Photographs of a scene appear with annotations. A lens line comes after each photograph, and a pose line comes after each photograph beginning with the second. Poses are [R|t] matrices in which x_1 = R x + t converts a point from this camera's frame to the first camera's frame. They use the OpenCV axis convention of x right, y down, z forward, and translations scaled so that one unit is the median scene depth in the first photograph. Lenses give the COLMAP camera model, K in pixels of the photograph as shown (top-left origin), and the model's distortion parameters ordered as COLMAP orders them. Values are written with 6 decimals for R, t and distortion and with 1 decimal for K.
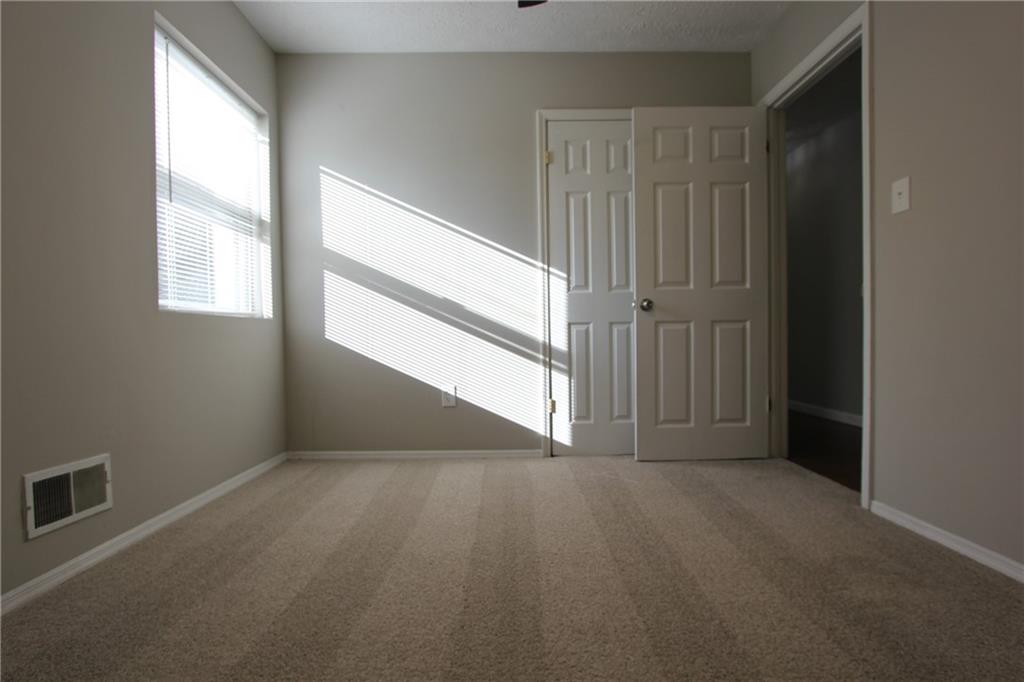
lens RADIAL K [[473.1, 0, 513.8], [0, 473.1, 348.6], [0, 0, 1]] dist [-0.015055, -0.000381]
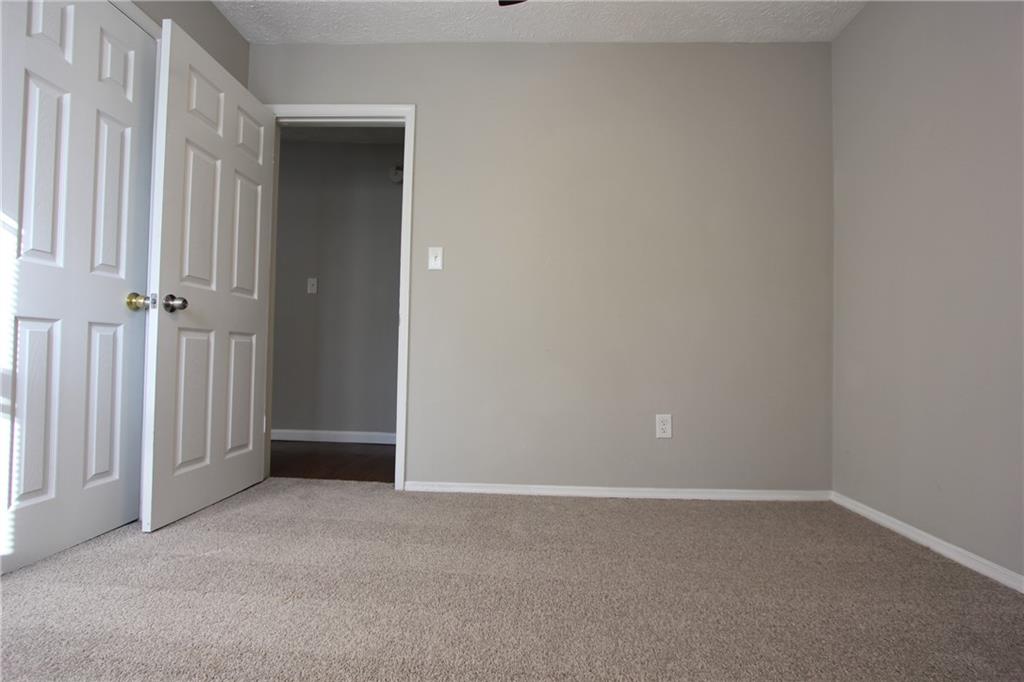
lens RADIAL K [[465.5, 0, 514.7], [0, 465.5, 354.2], [0, 0, 1]] dist [-0.015140, -0.000414]
pose [[0.058304, 0.020548, 0.998087, -0.370994], [-0.002946, 0.999787, -0.020411, -0.004440], [-0.998295, -0.001751, 0.058352, 0.442472]]
